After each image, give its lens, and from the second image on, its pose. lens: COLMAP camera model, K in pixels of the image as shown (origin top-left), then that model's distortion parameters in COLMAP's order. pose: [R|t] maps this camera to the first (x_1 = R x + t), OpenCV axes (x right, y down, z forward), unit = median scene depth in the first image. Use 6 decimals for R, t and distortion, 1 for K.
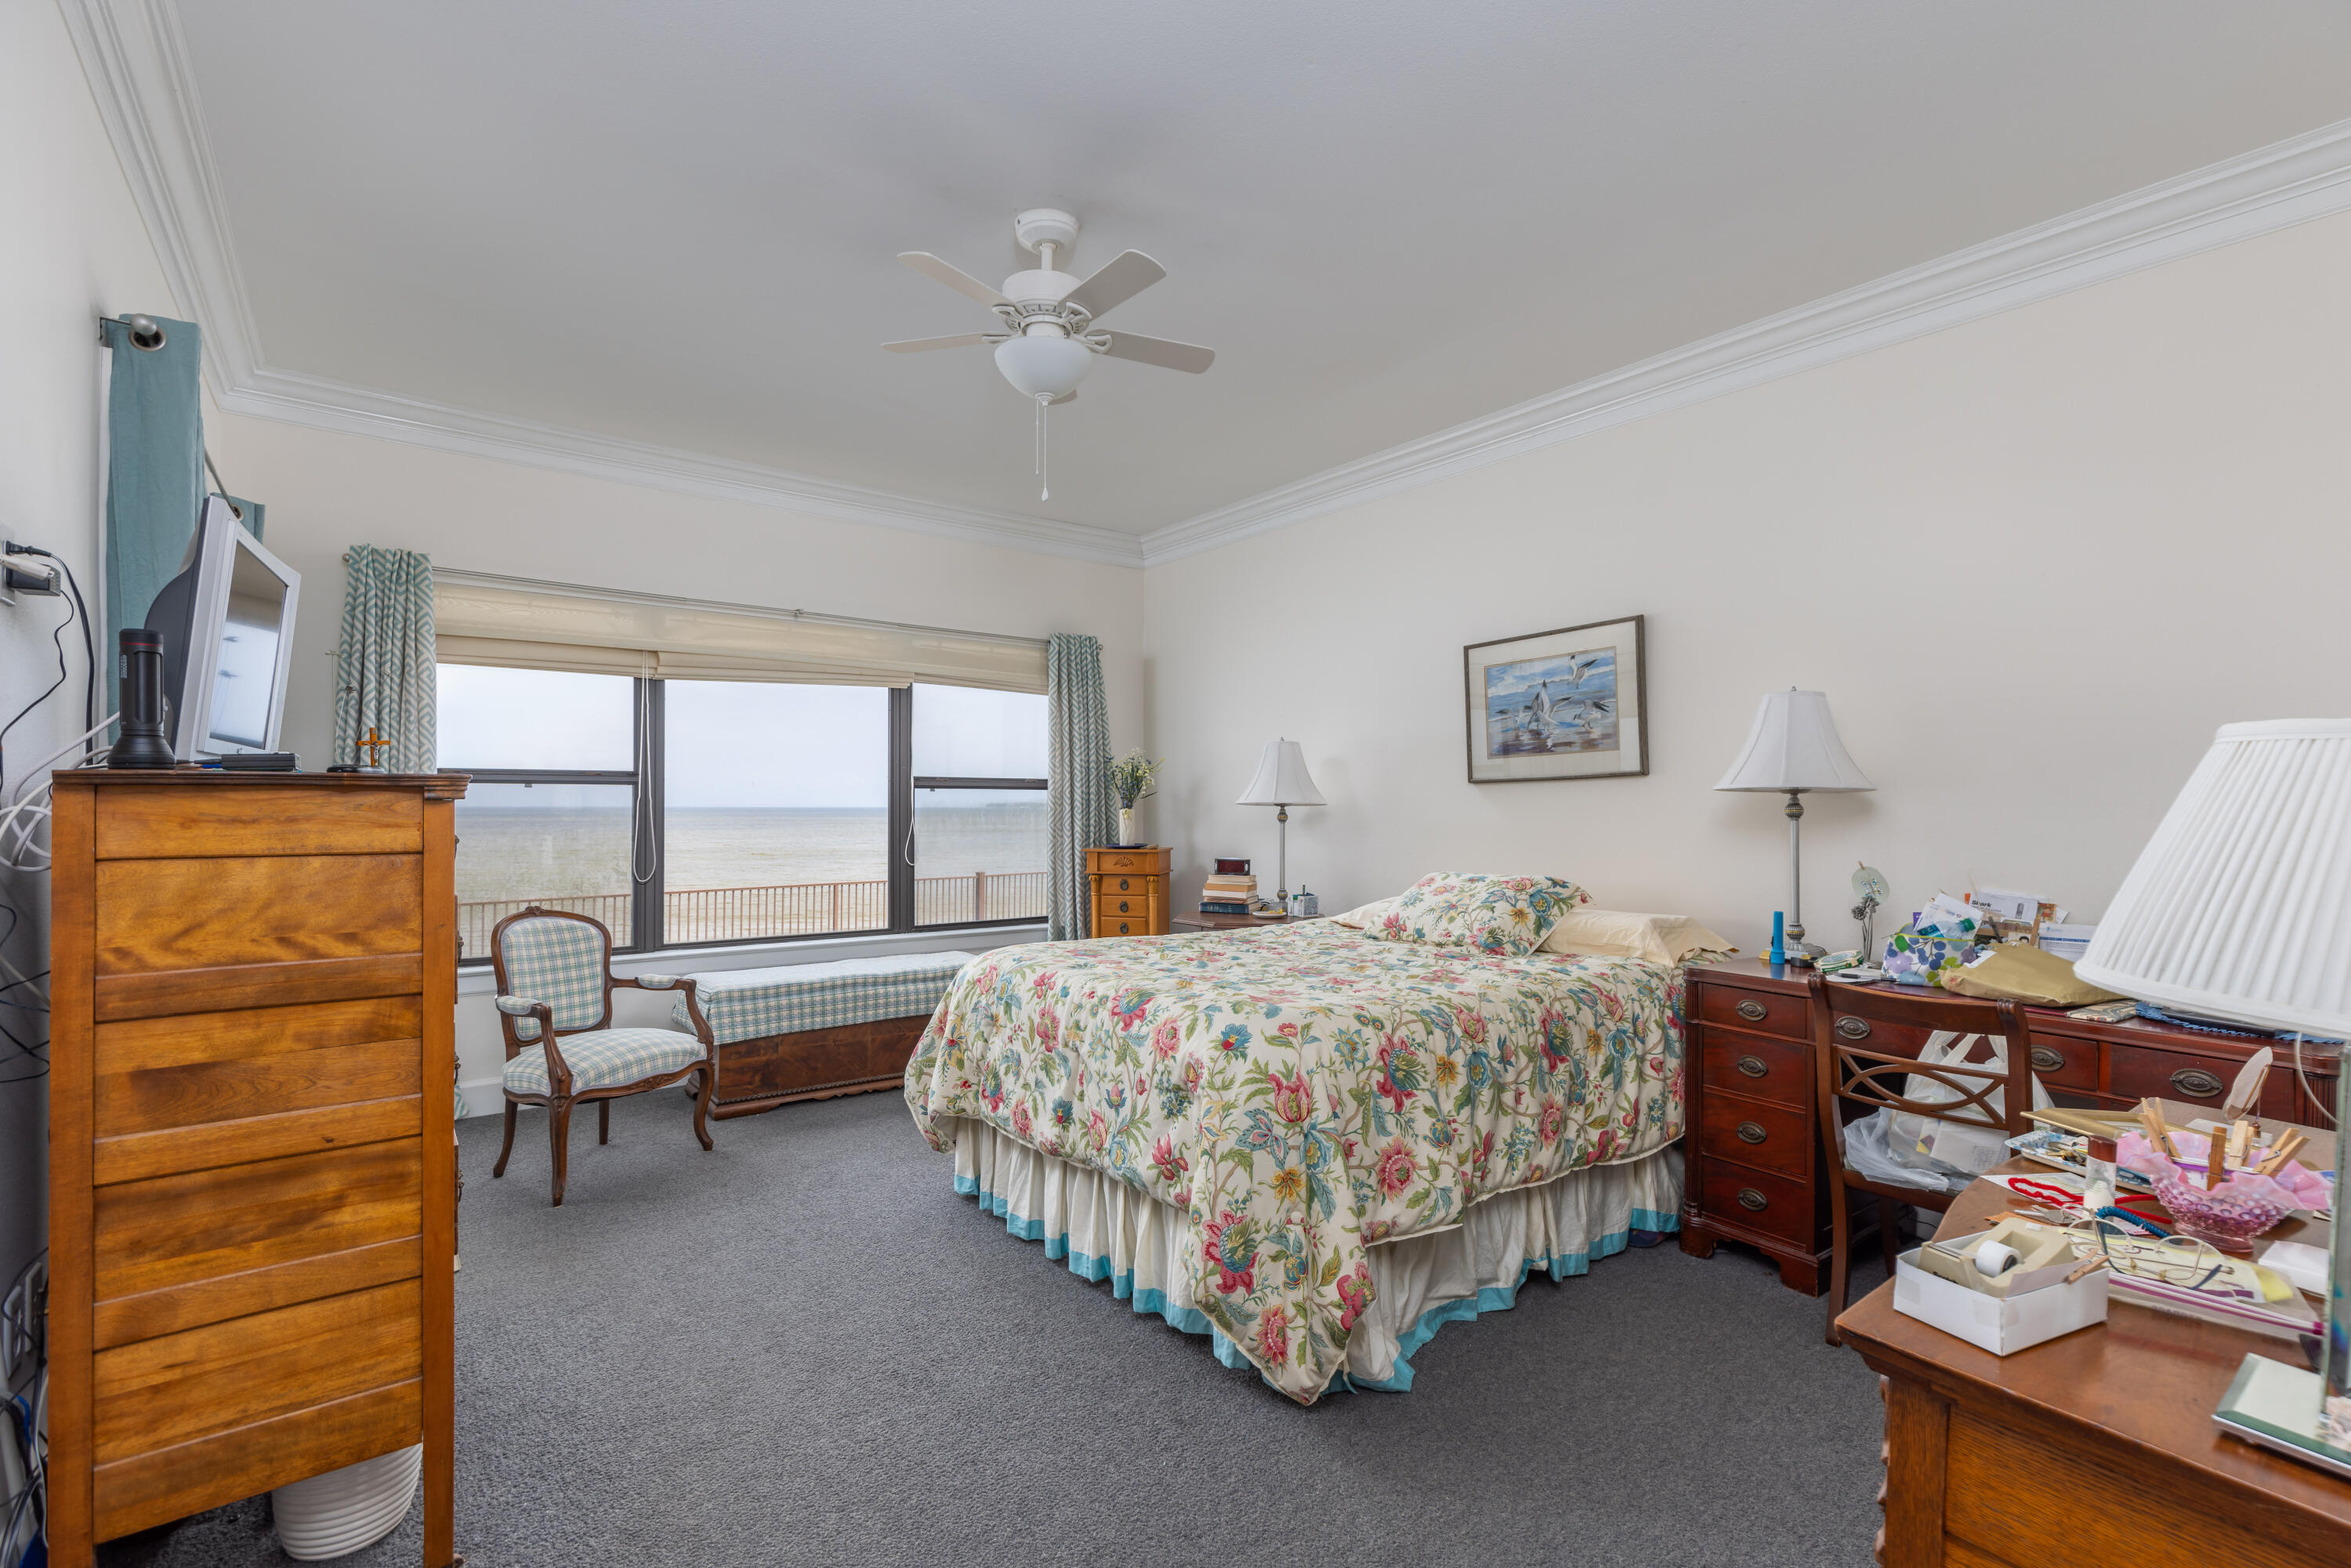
lens RADIAL K [[1051.5, 0, 1185.9], [0, 1051.5, 802.5], [0, 0, 1]] dist [0.000608, -0.000098]
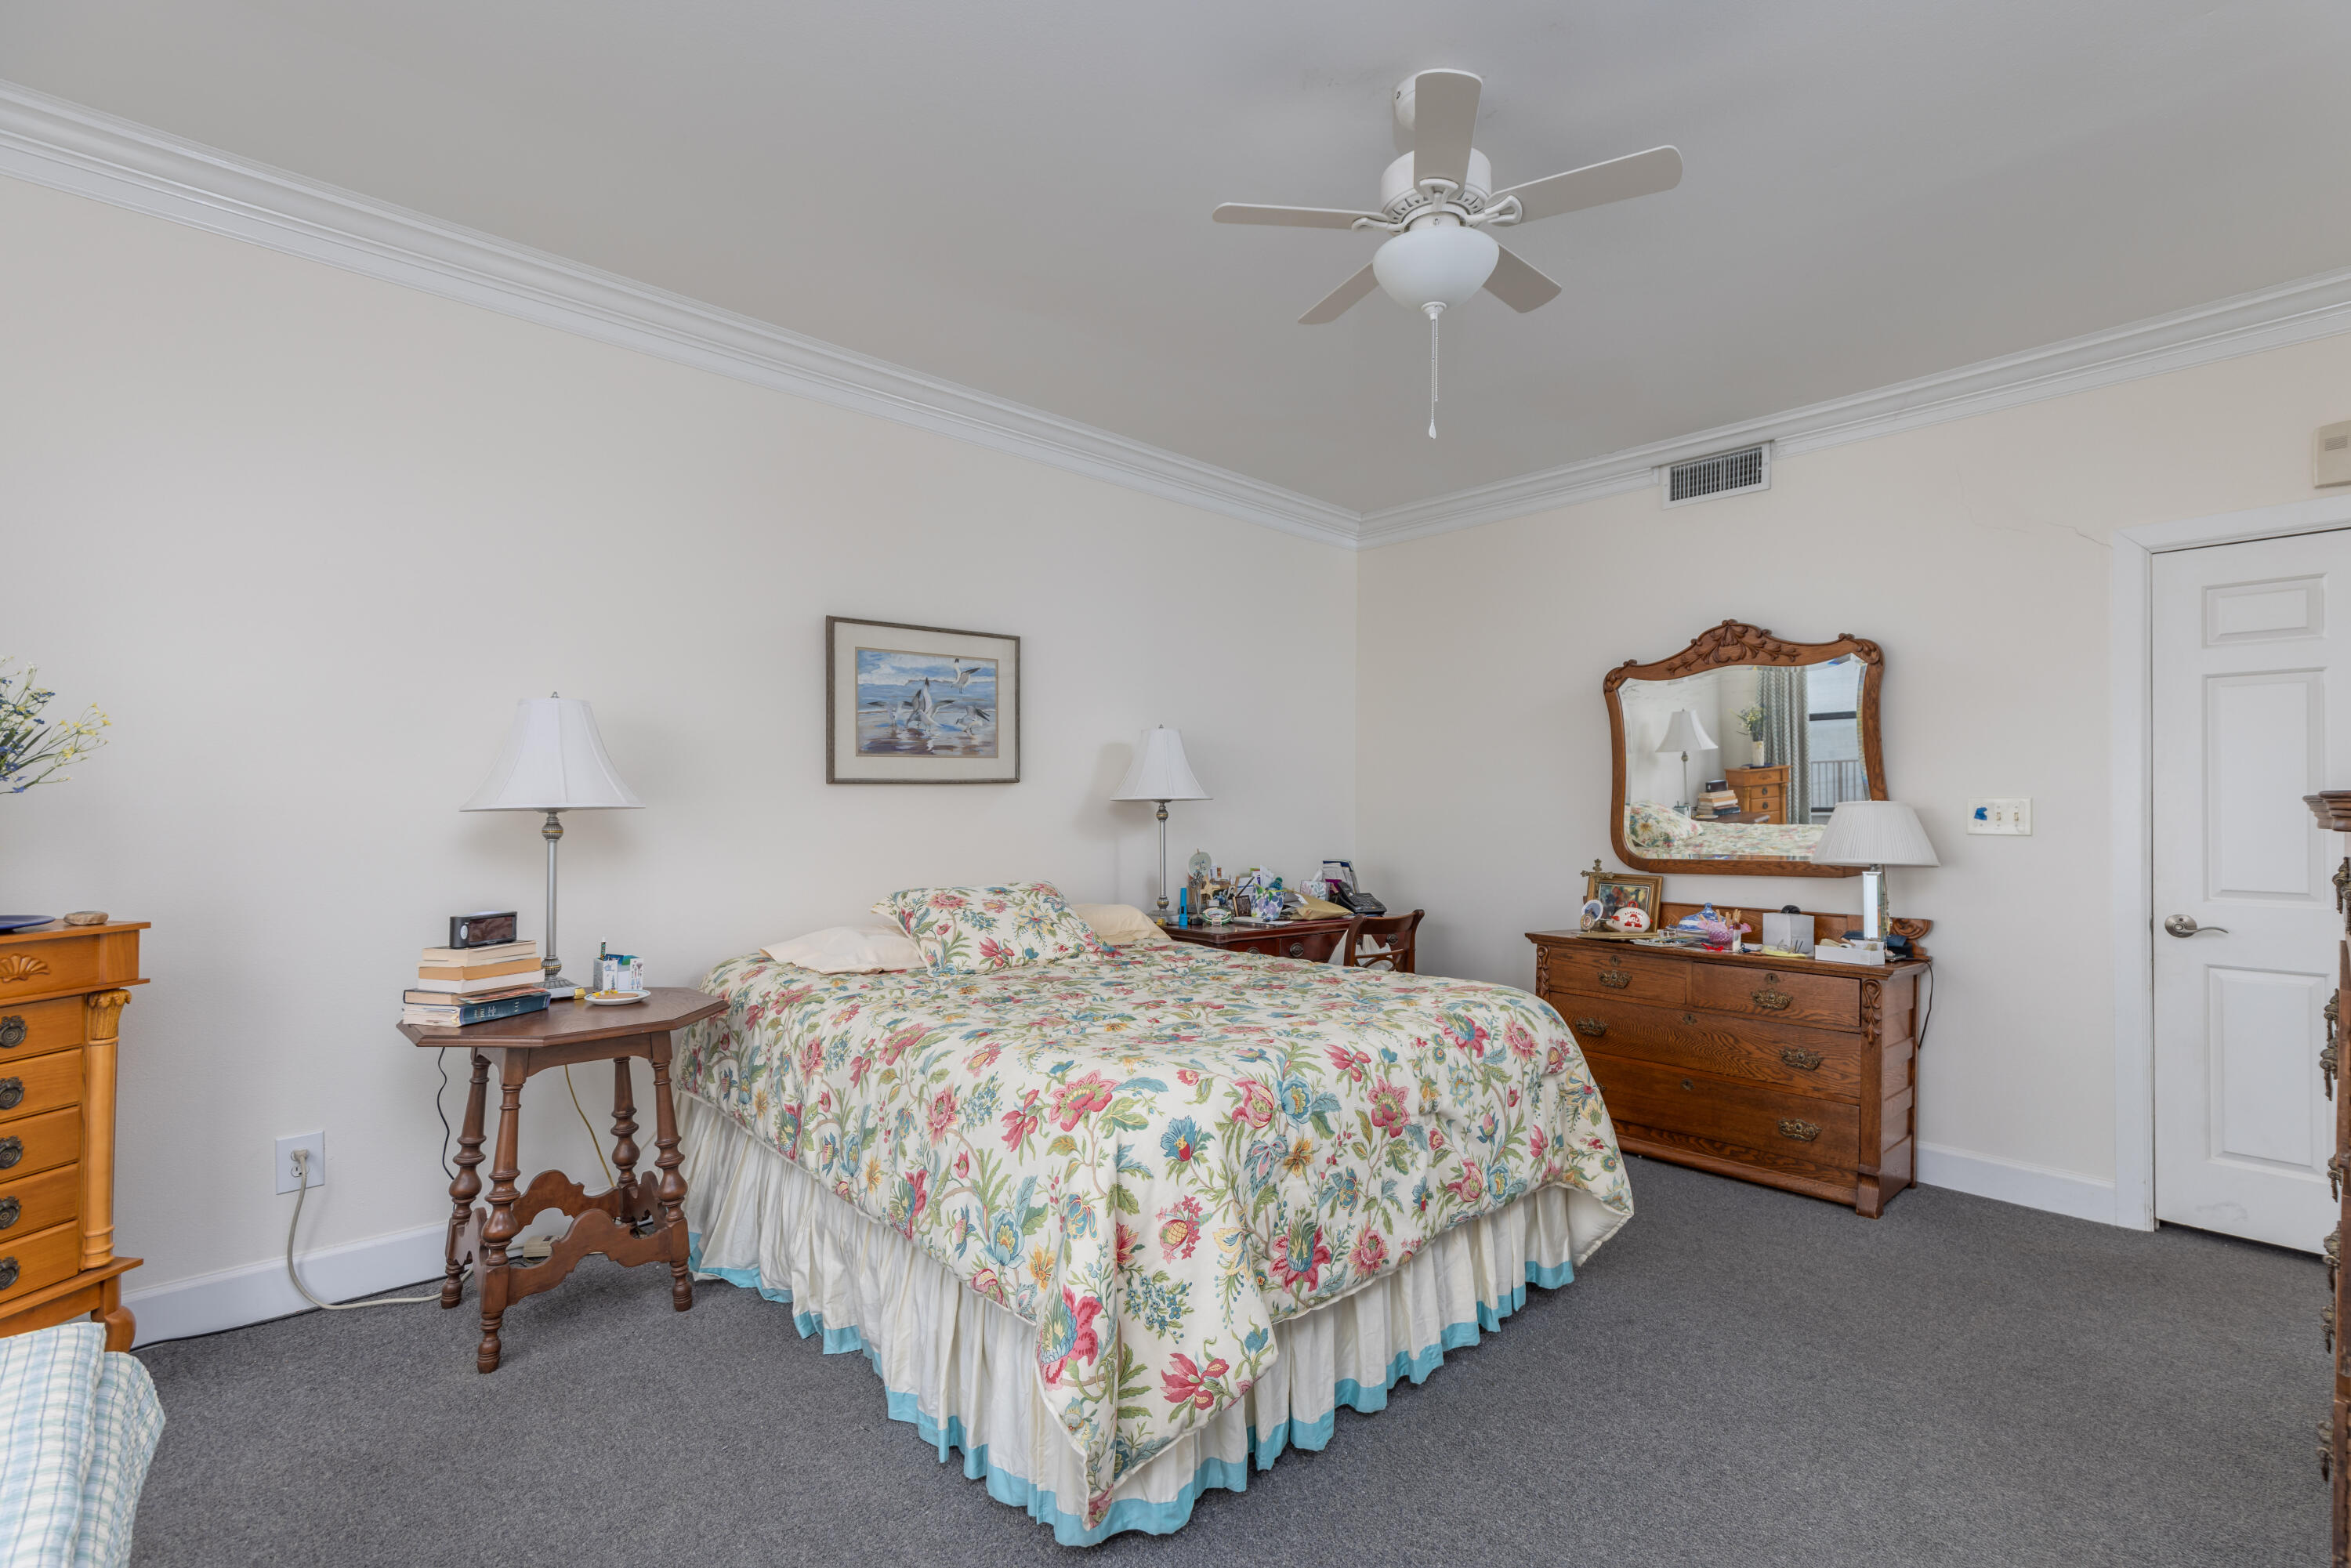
lens RADIAL K [[1051.5, 0, 1185.9], [0, 1051.5, 802.5], [0, 0, 1]] dist [0.000608, -0.000098]
pose [[-0.081753, 0.001121, 0.996652, -0.660897], [-0.010189, 0.999946, -0.001960, -0.005247], [-0.996601, -0.010315, -0.081737, 0.903143]]
